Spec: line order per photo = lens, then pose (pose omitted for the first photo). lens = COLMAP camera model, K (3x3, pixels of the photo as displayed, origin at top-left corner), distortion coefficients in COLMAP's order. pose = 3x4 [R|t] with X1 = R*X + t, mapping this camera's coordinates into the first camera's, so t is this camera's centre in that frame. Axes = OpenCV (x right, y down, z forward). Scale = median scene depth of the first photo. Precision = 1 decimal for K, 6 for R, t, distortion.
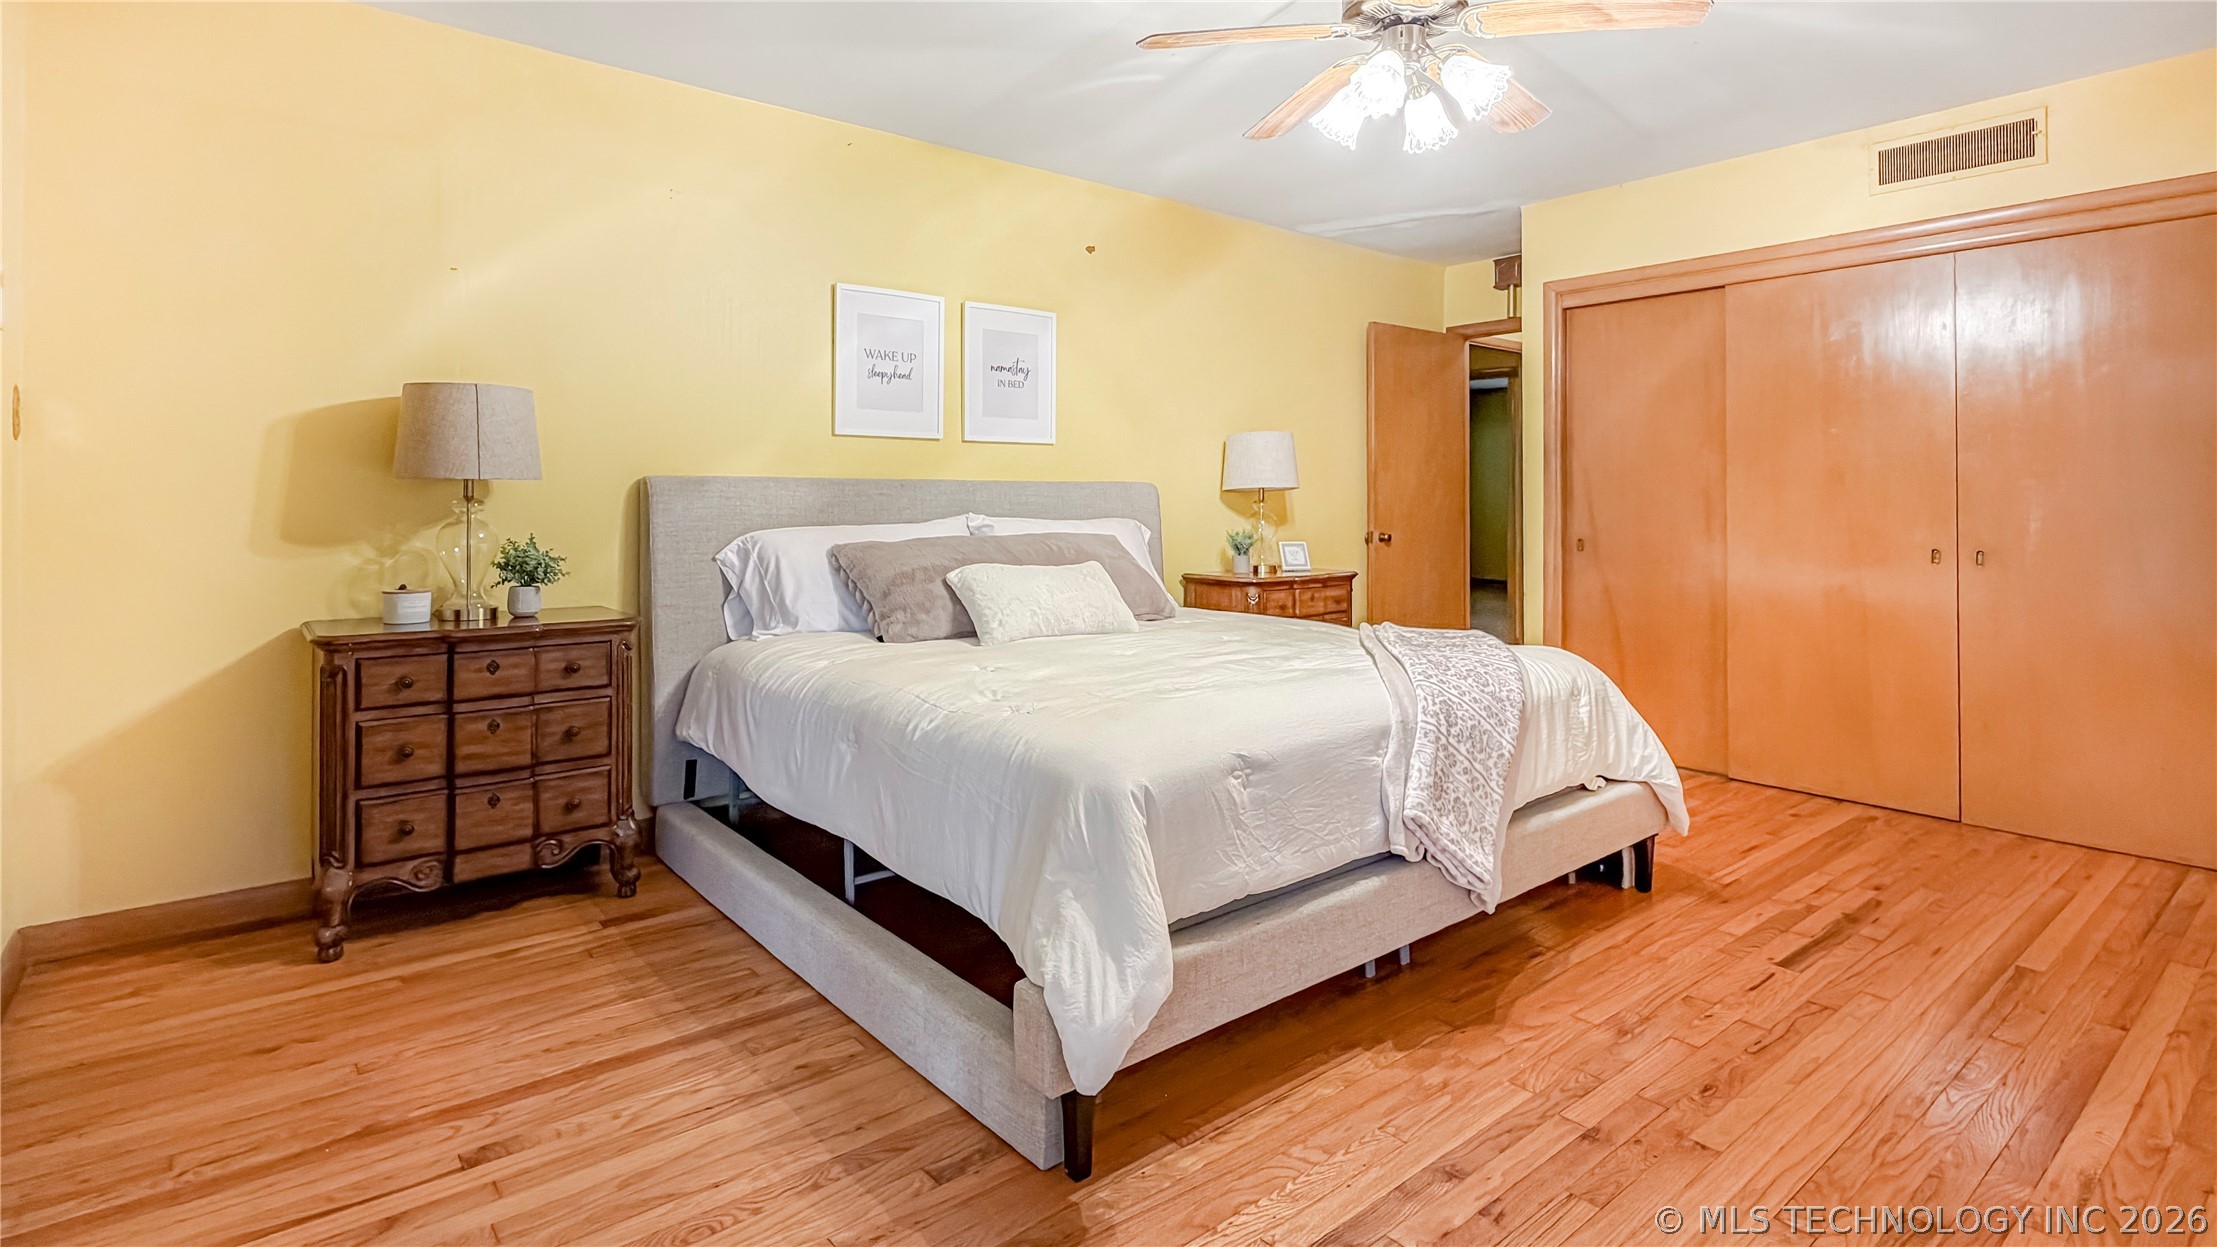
lens RADIAL K [[1077.4, 0, 1090.8], [0, 1077.4, 623.7], [0, 0, 1]] dist [0.001580, 0.000175]
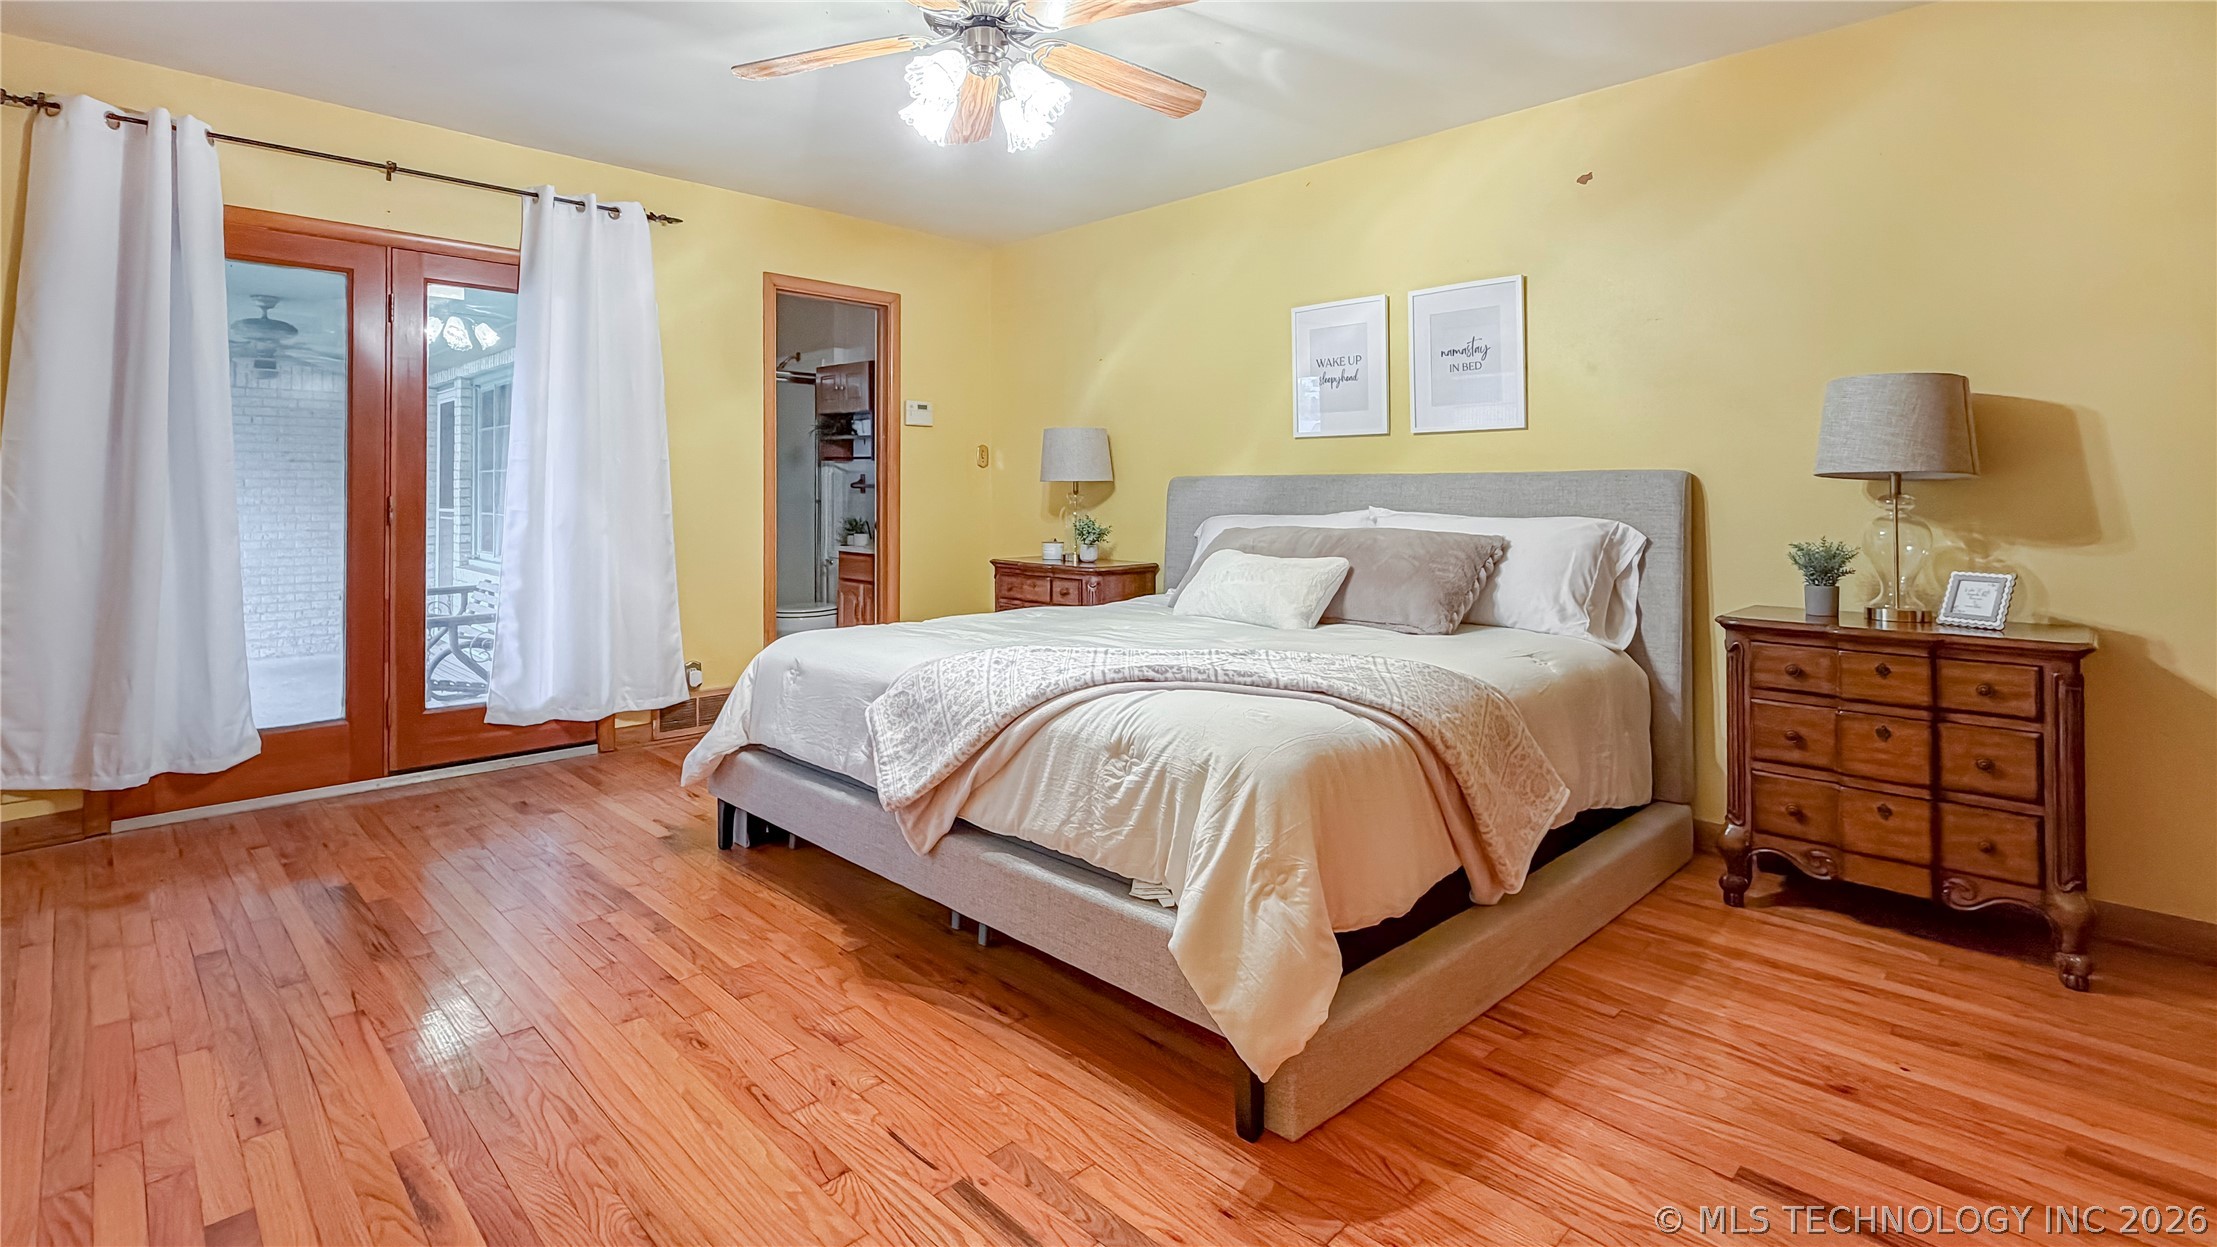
lens RADIAL K [[1029.1, 0, 1108.5], [0, 1029.1, 623.5], [0, 0, 1]] dist [0.001473, 0.000102]
pose [[0.098023, 0.124739, -0.987336, 0.856431], [-0.117535, 0.986621, 0.112980, -0.076606], [0.988219, 0.104972, 0.111373, 0.680024]]
